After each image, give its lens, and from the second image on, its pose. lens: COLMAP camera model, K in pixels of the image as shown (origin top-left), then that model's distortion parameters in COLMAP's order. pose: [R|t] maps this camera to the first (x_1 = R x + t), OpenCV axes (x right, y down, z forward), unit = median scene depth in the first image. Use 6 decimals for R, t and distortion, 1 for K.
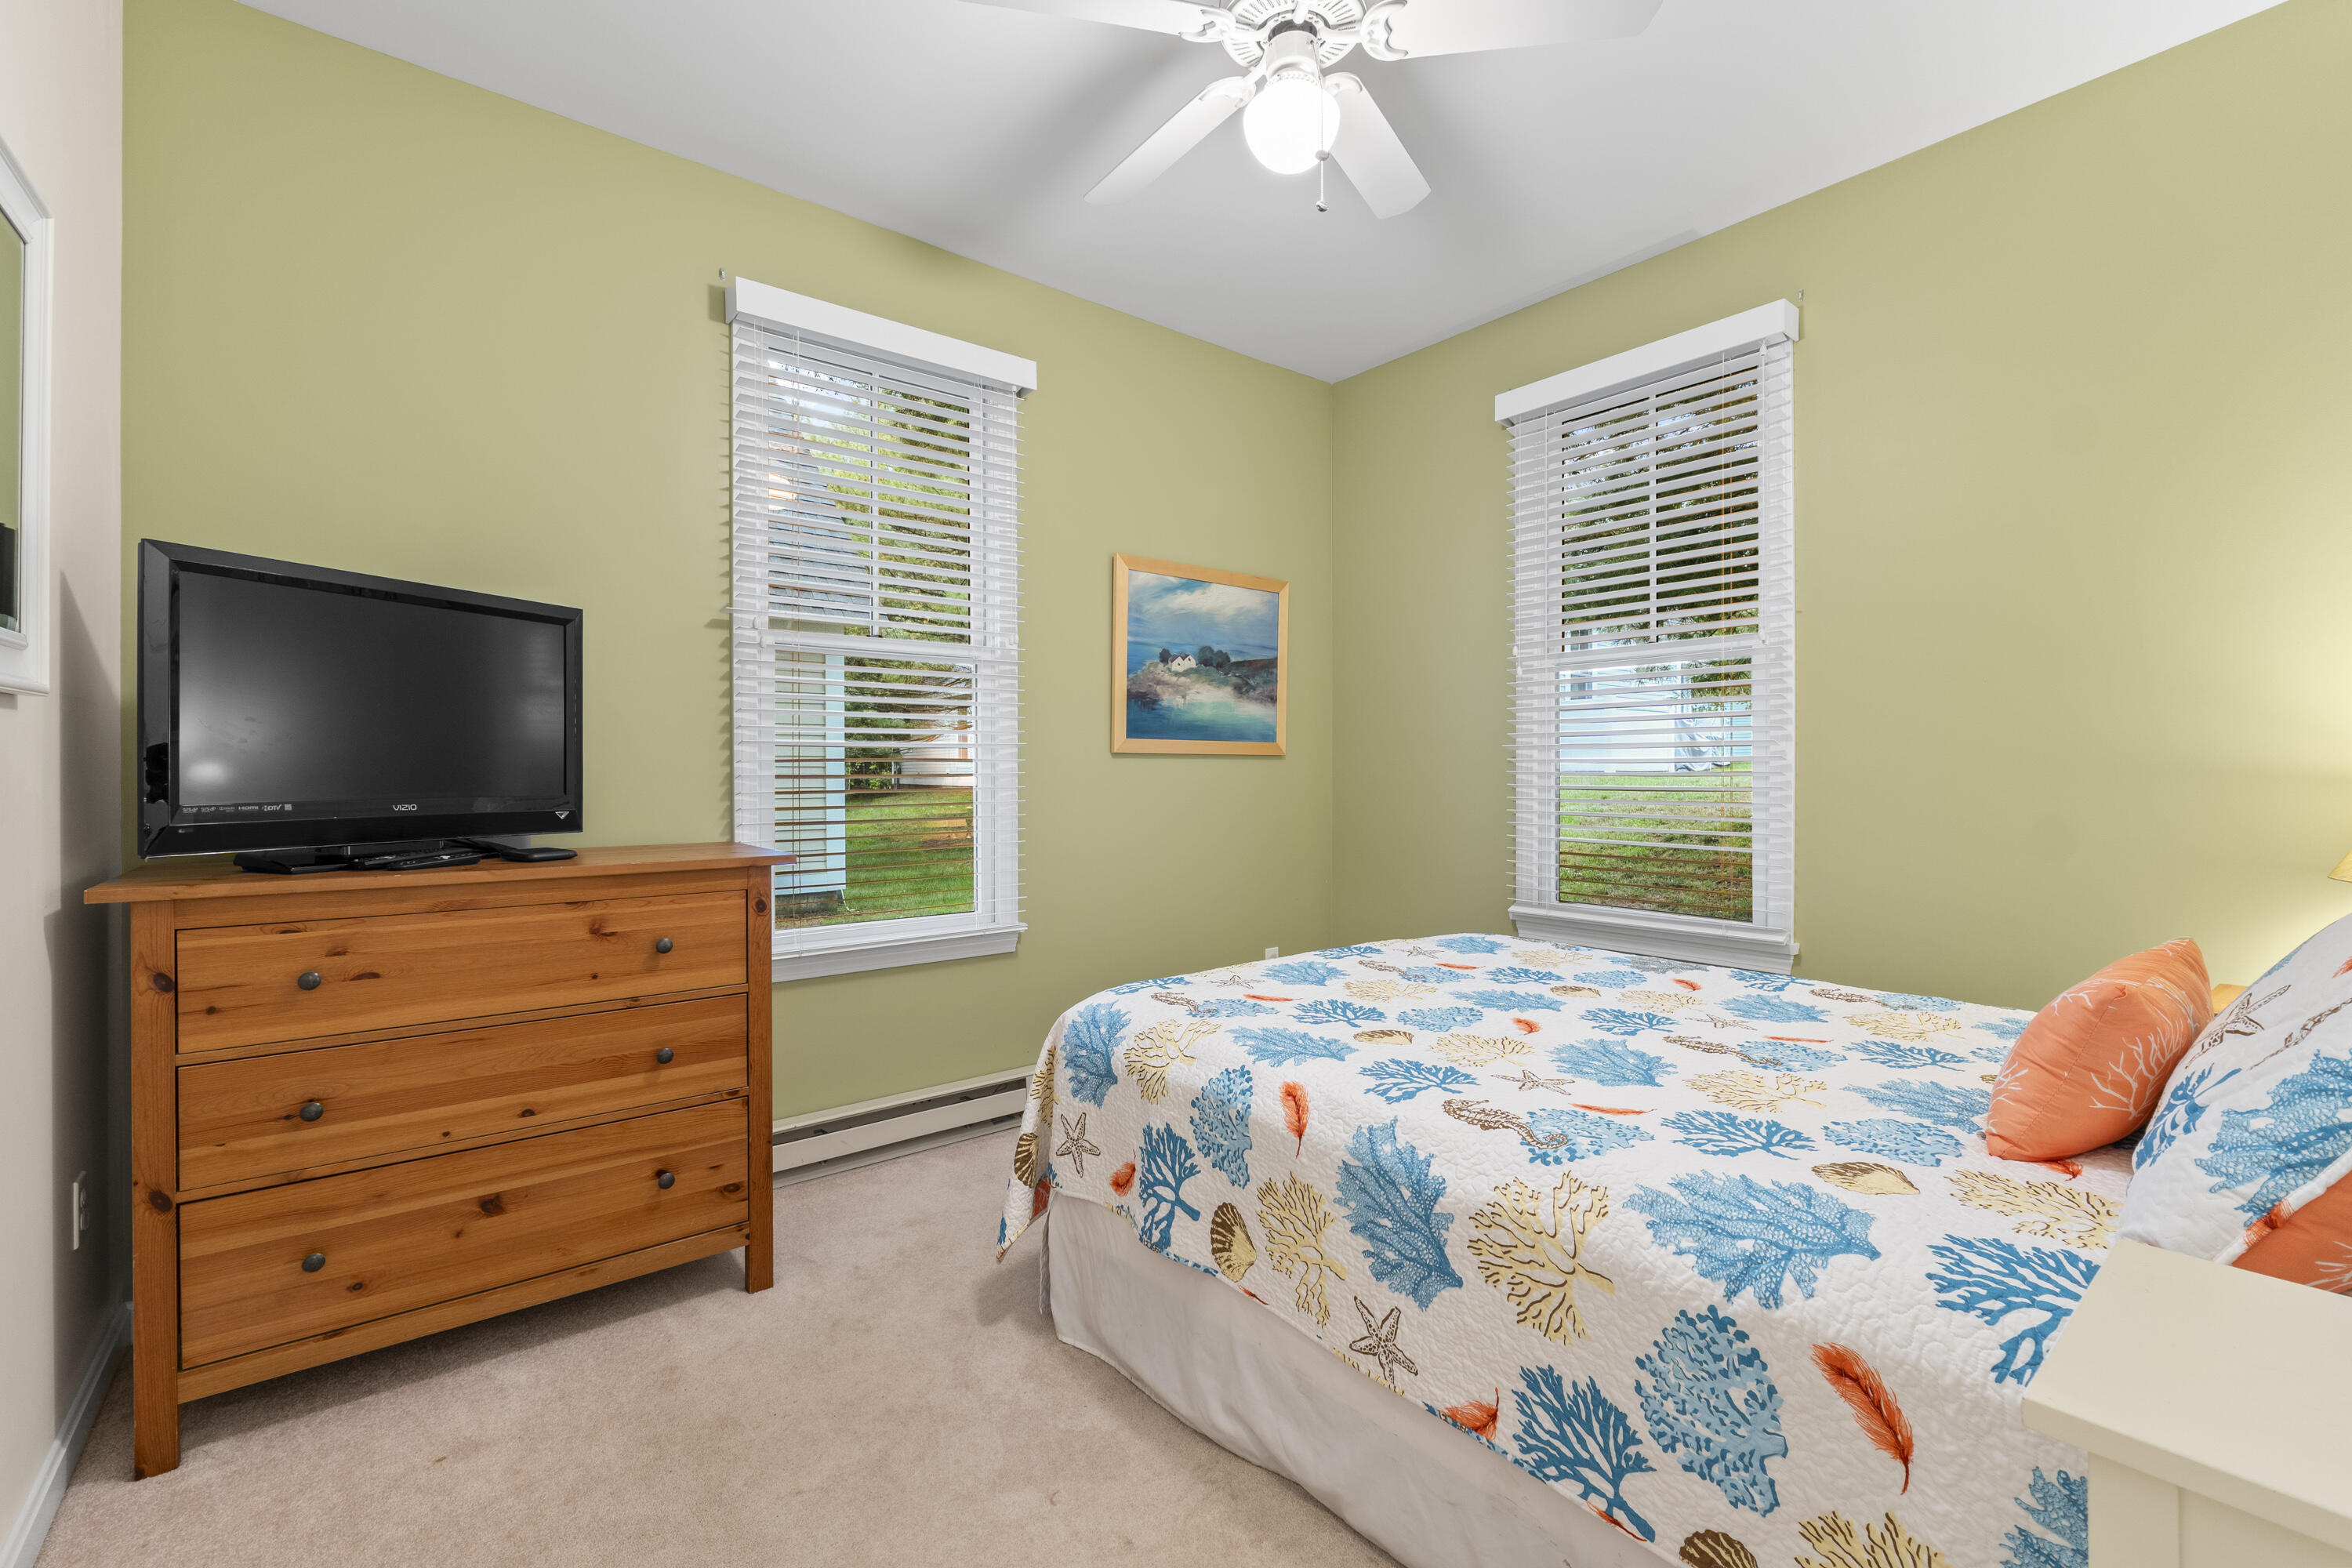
lens RADIAL K [[1005.8, 0, 1176.0], [0, 1005.8, 784.0], [0, 0, 1]] dist [-0.000648, 0.000010]
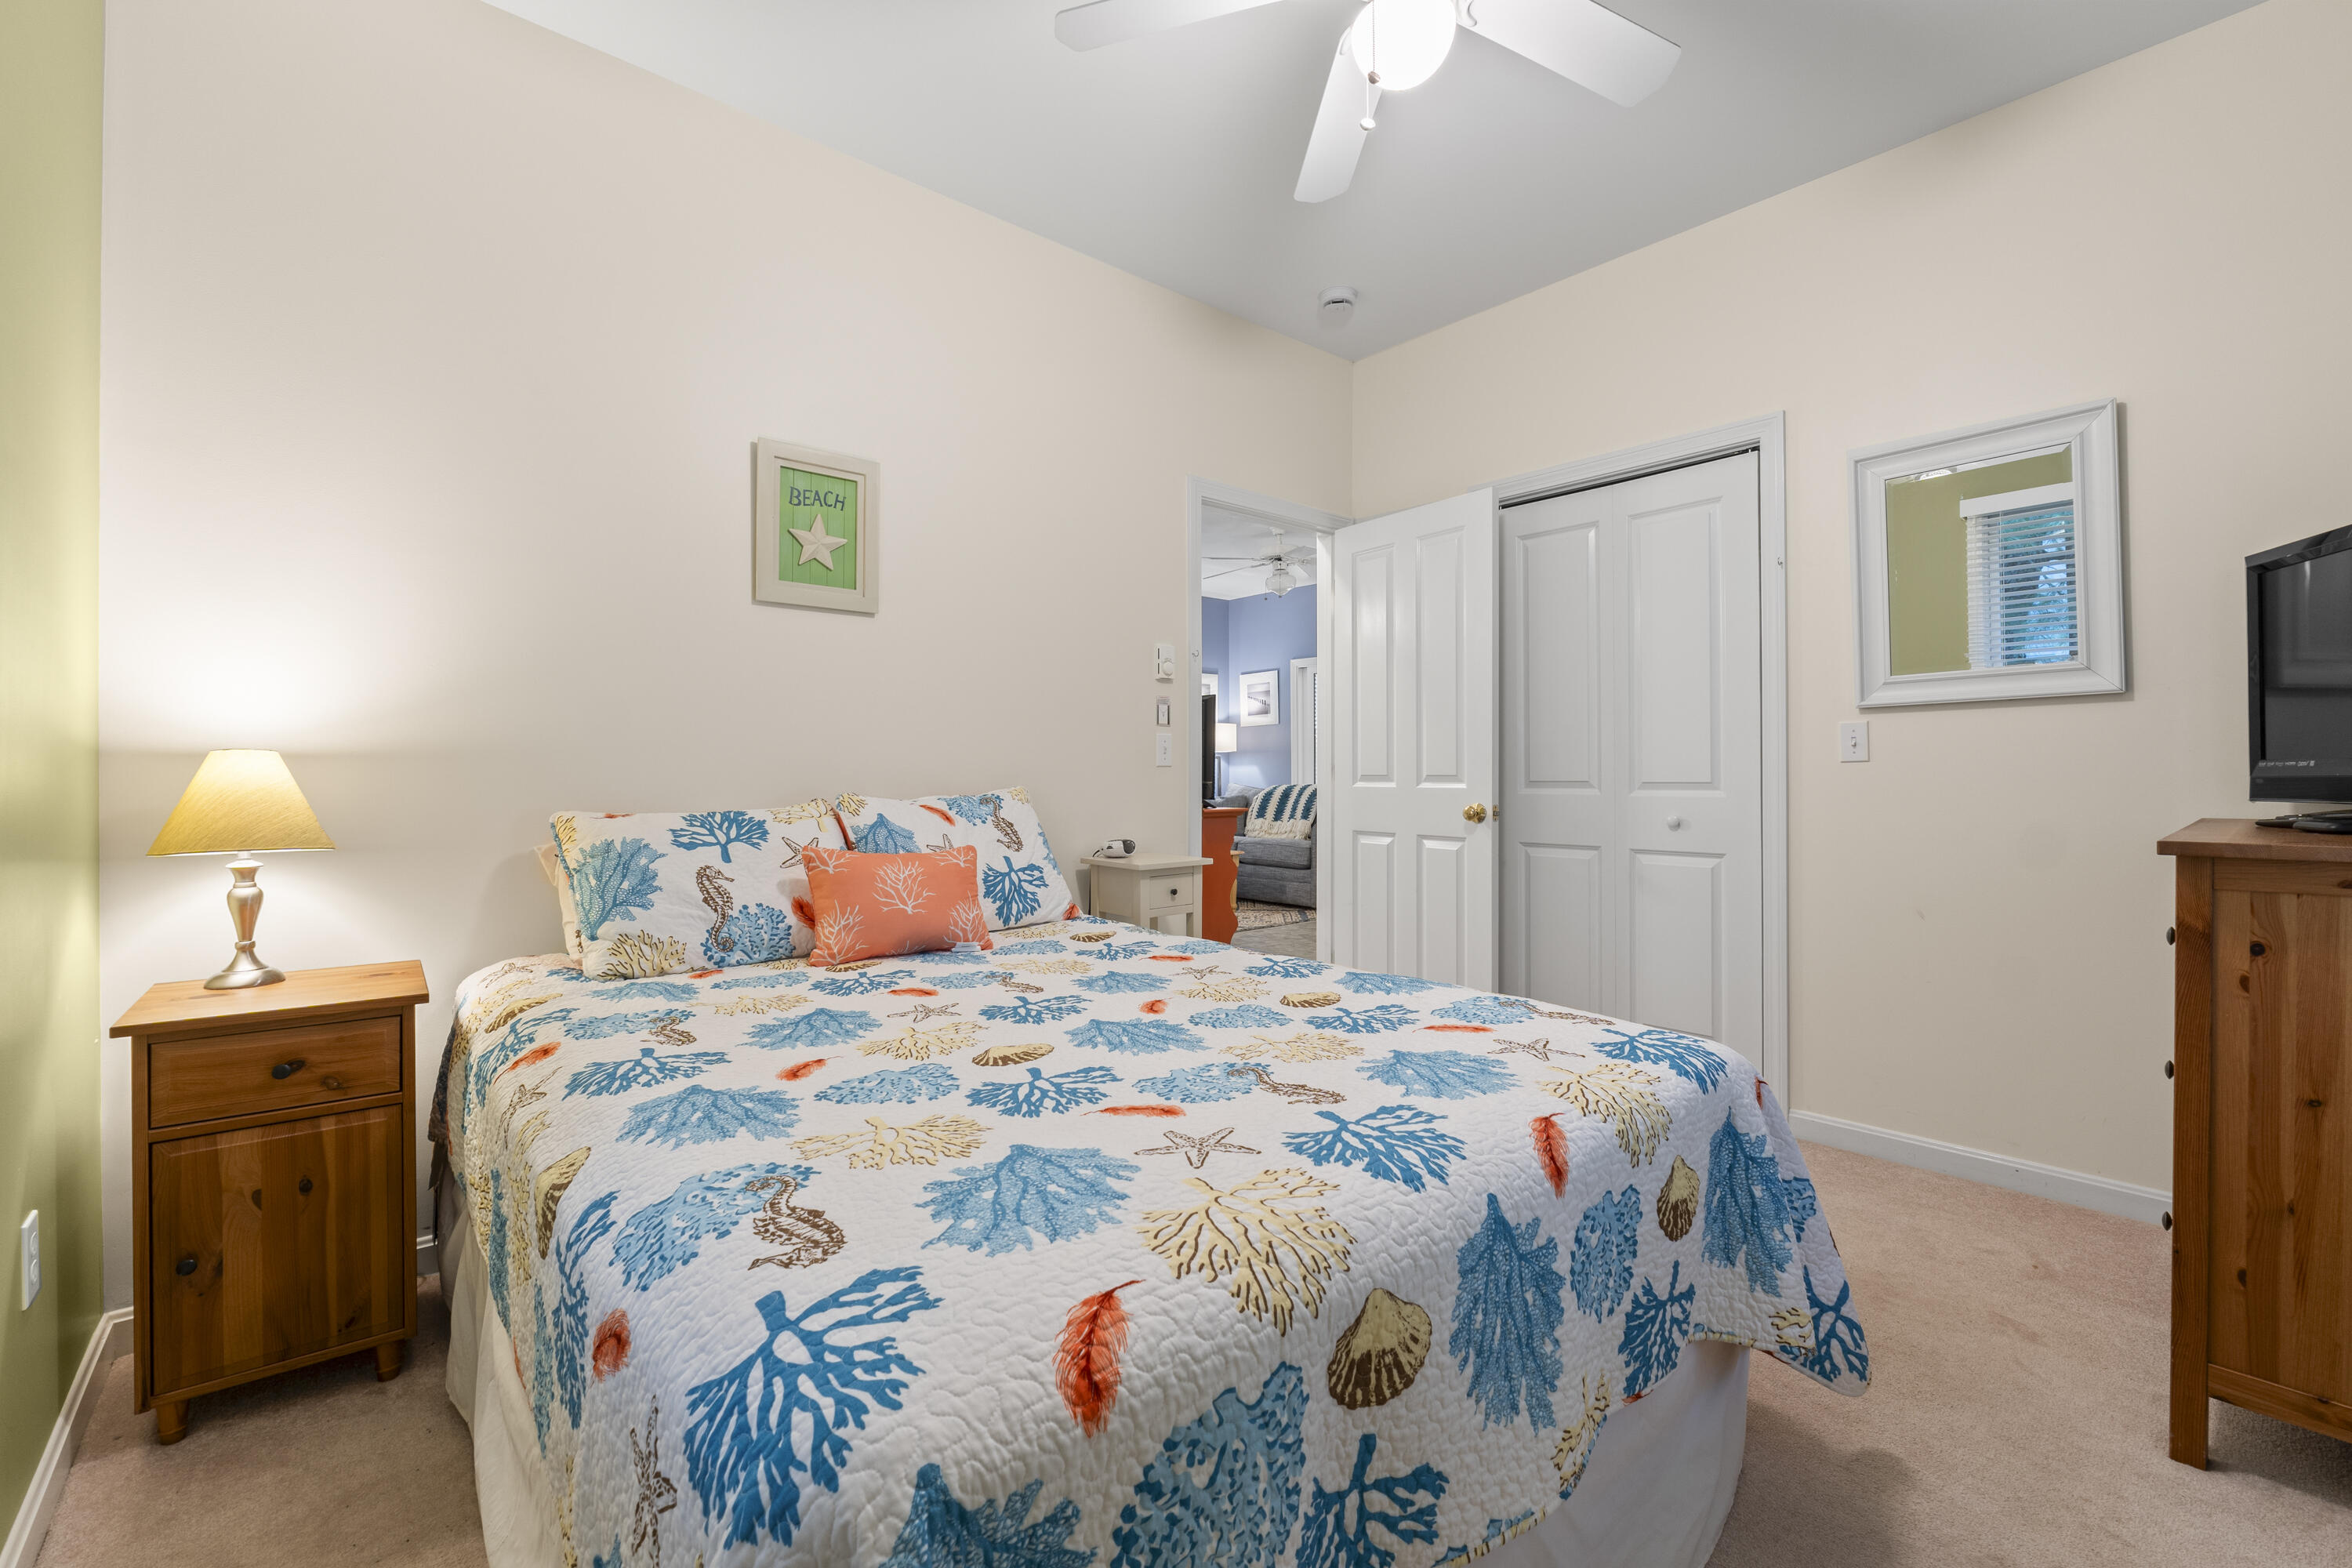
lens RADIAL K [[1005.8, 0, 1176.0], [0, 1005.8, 784.0], [0, 0, 1]] dist [-0.000648, 0.000010]
pose [[-0.999418, 0.011621, -0.032062, 0.437933], [0.012137, 0.999799, -0.015956, 0.073231], [0.031870, -0.016336, -0.999359, 1.868640]]
